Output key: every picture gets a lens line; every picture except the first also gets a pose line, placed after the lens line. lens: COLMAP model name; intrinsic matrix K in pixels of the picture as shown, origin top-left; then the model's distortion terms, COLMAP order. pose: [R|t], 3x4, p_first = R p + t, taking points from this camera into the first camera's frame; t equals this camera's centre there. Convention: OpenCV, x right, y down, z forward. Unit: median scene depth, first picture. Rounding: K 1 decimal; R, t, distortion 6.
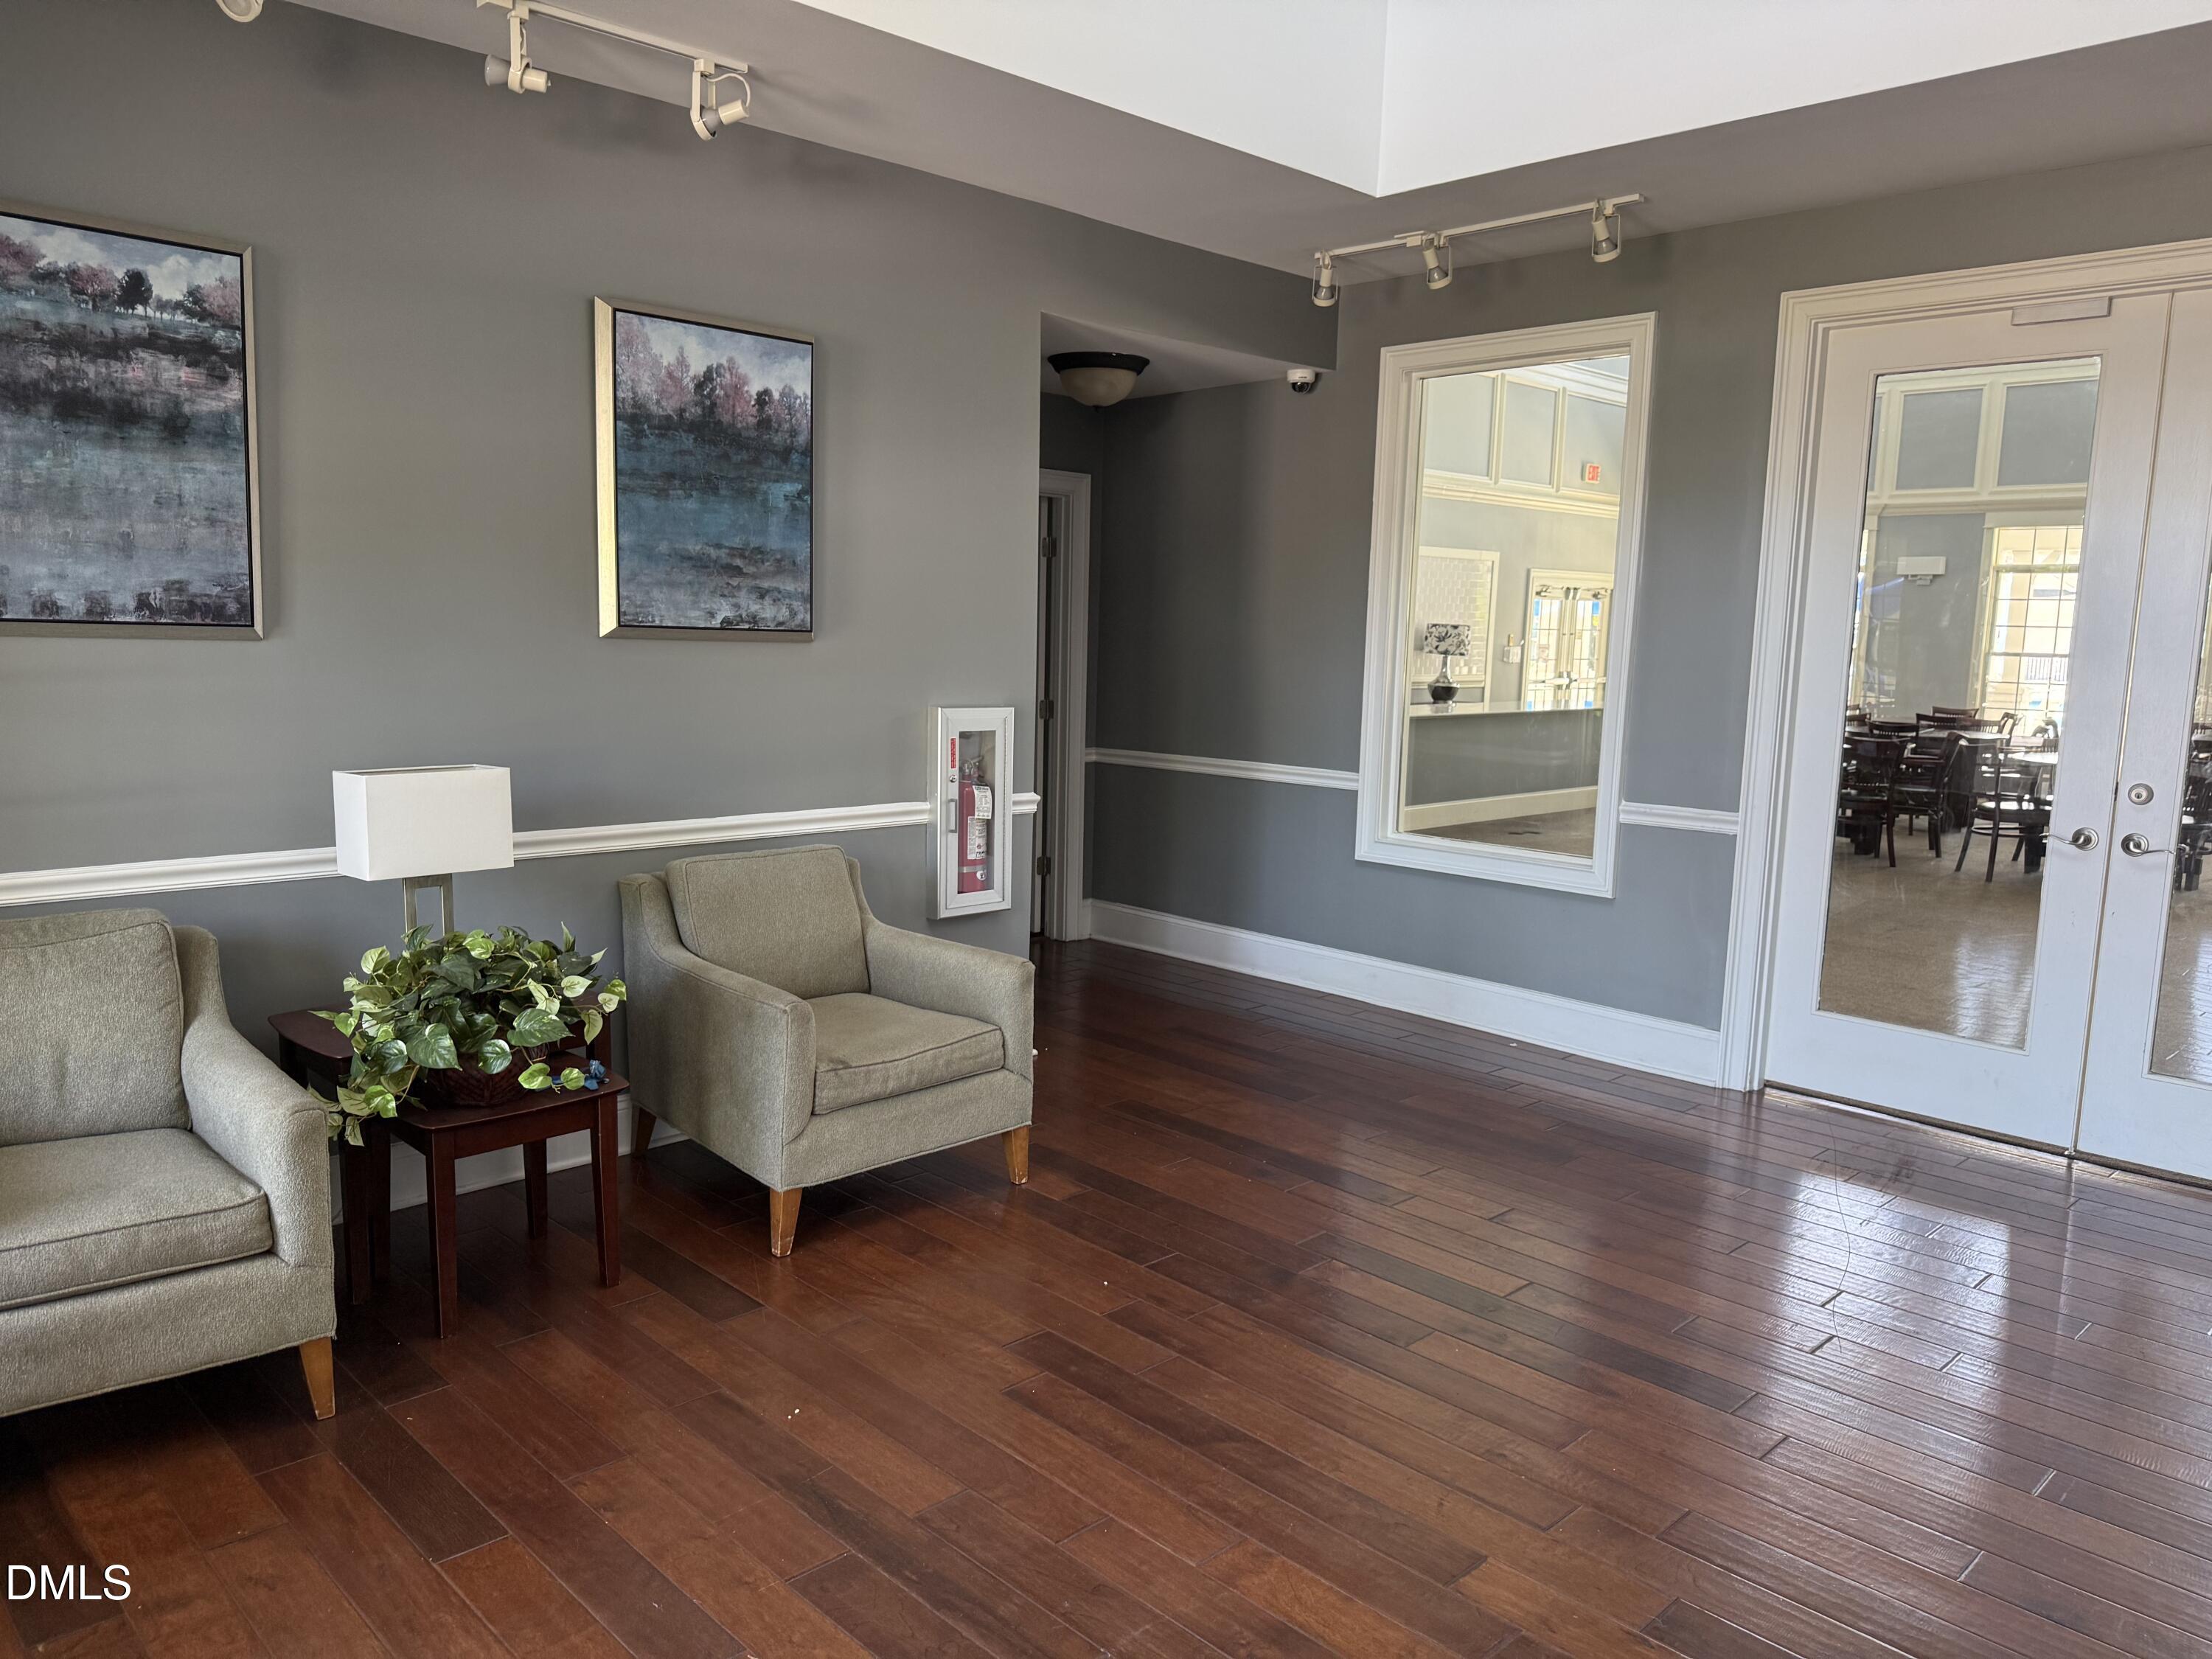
lens RADIAL K [[1571.5, 0, 1108.4], [0, 1571.5, 835.9], [0, 0, 1]] dist [0.011295, 0.002394]
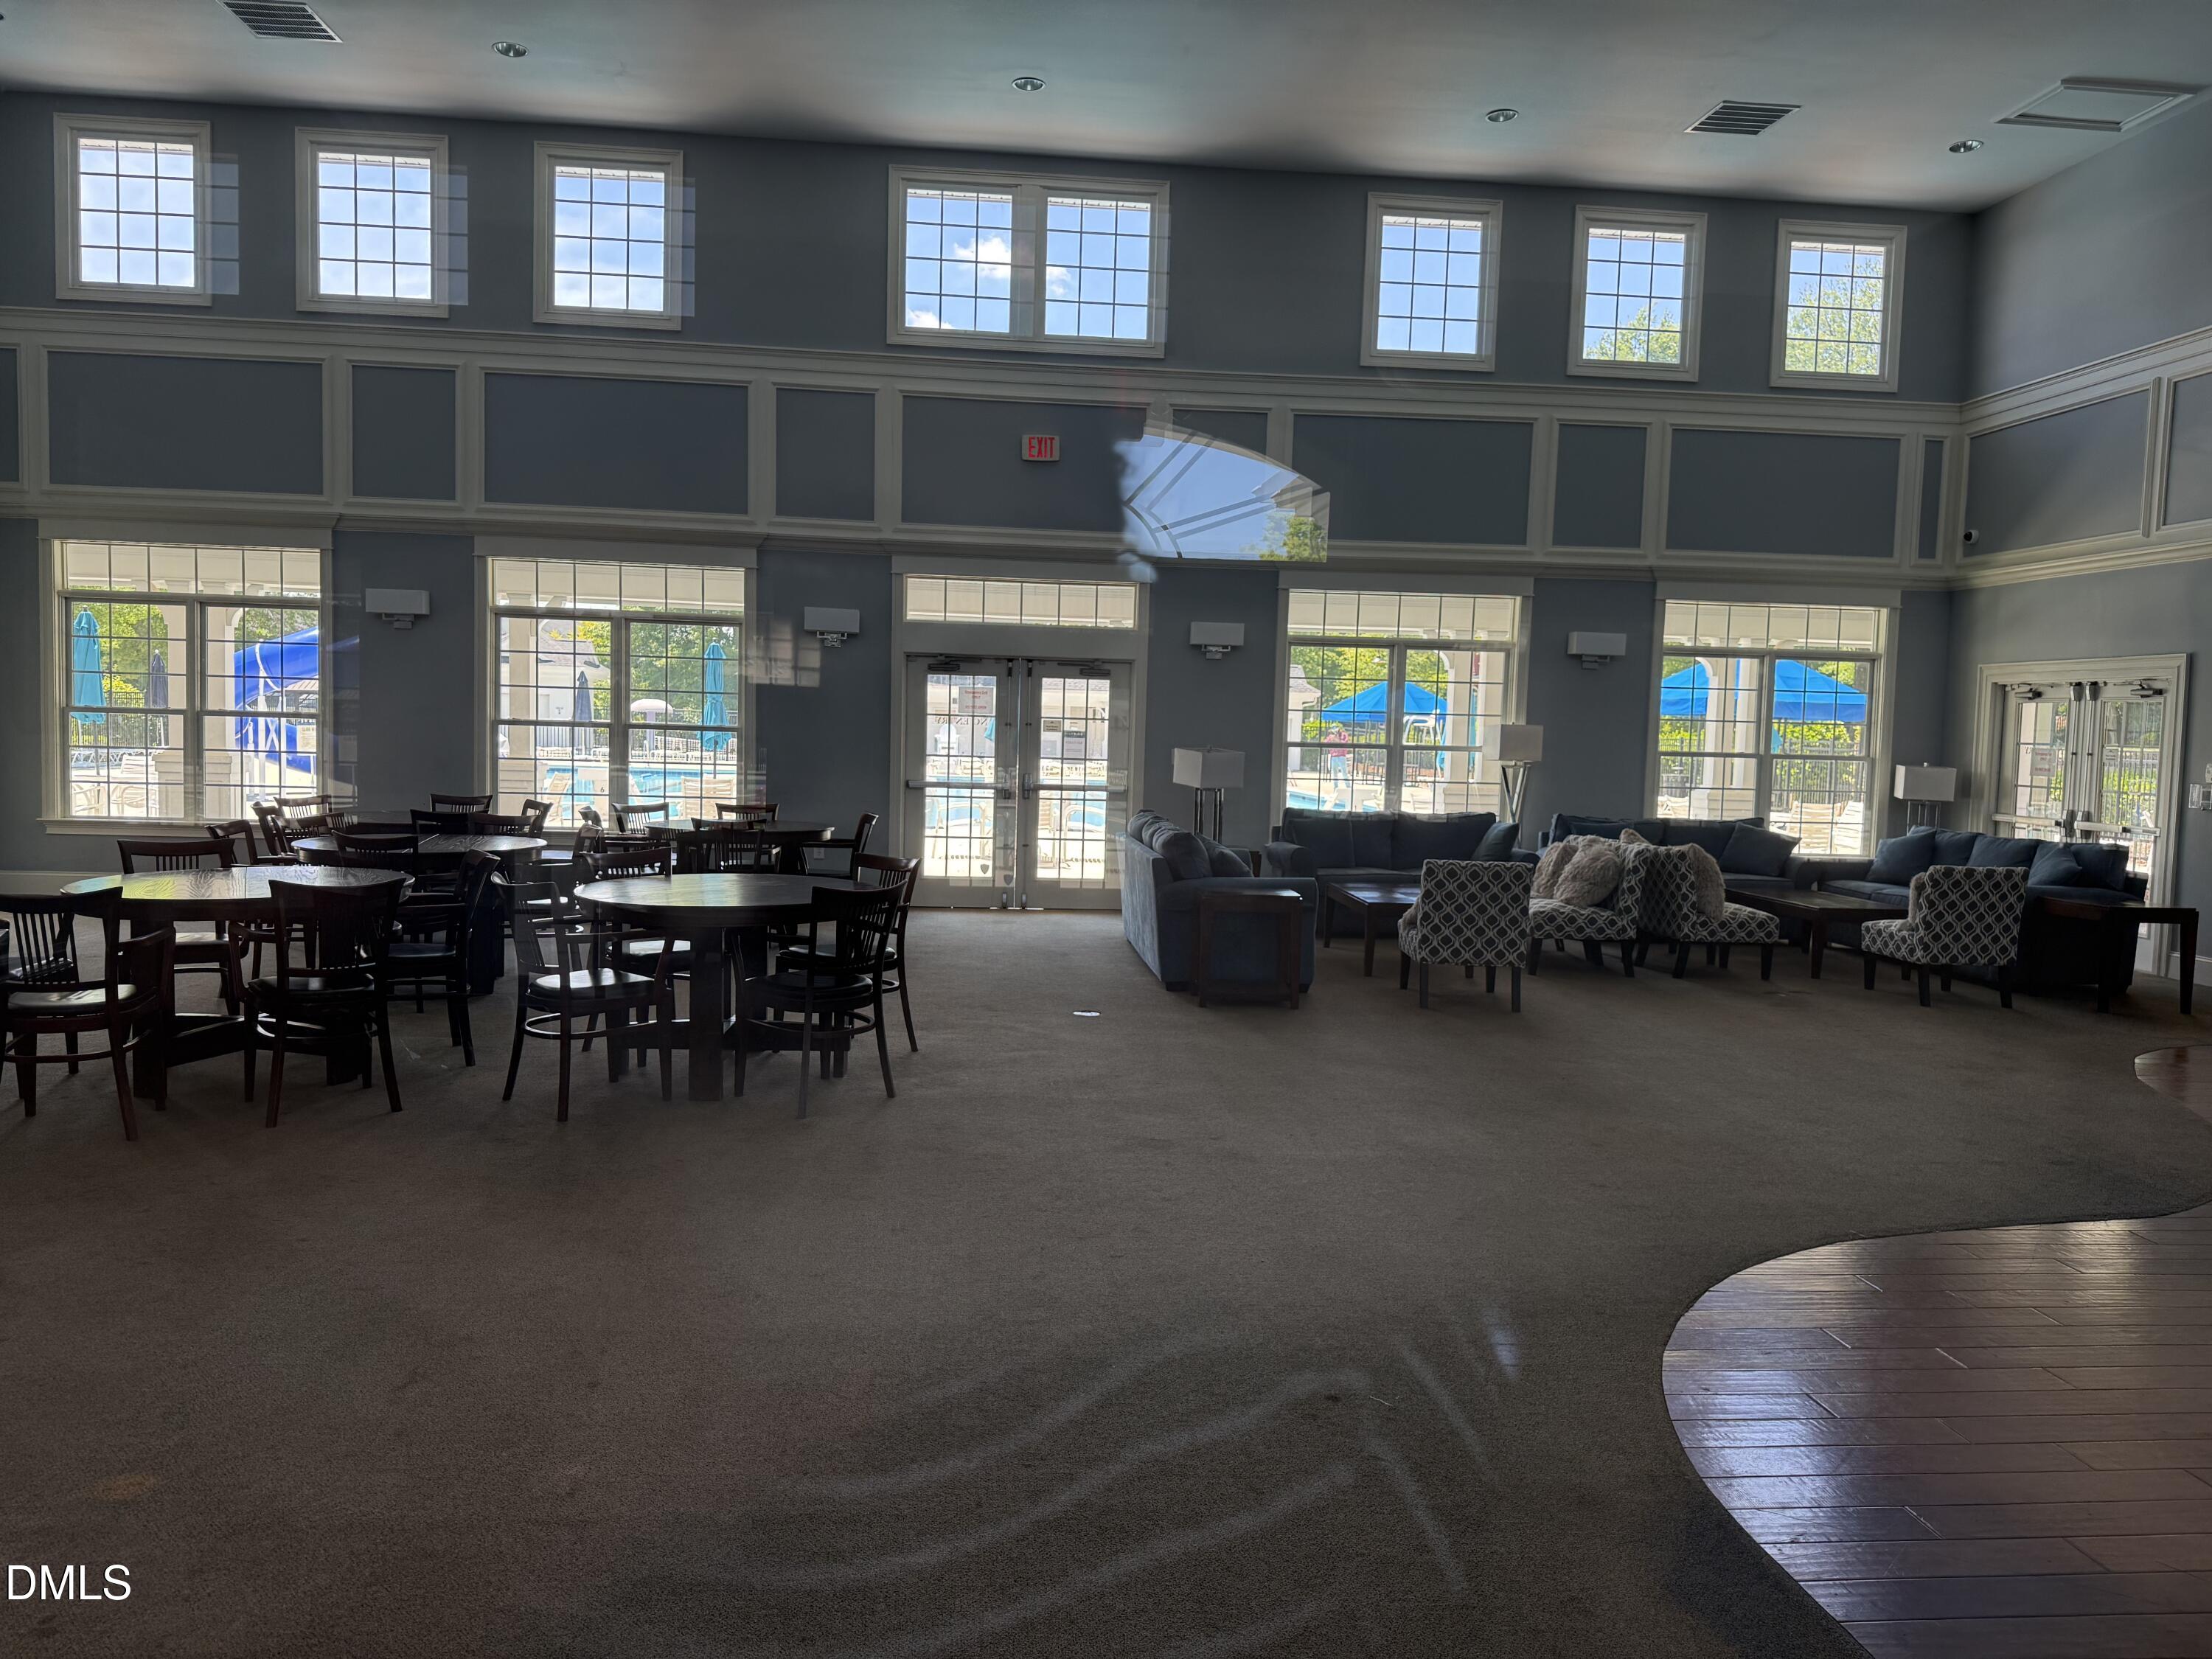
lens RADIAL K [[1571.5, 0, 1108.2], [0, 1571.5, 827.6], [0, 0, 1]] dist [0.011295, 0.002394]
pose [[0.627006, -0.053224, 0.777194, 0.156808], [0.089098, 0.996016, -0.003672, -0.036844], [-0.773902, 0.071549, 0.629251, 0.308450]]
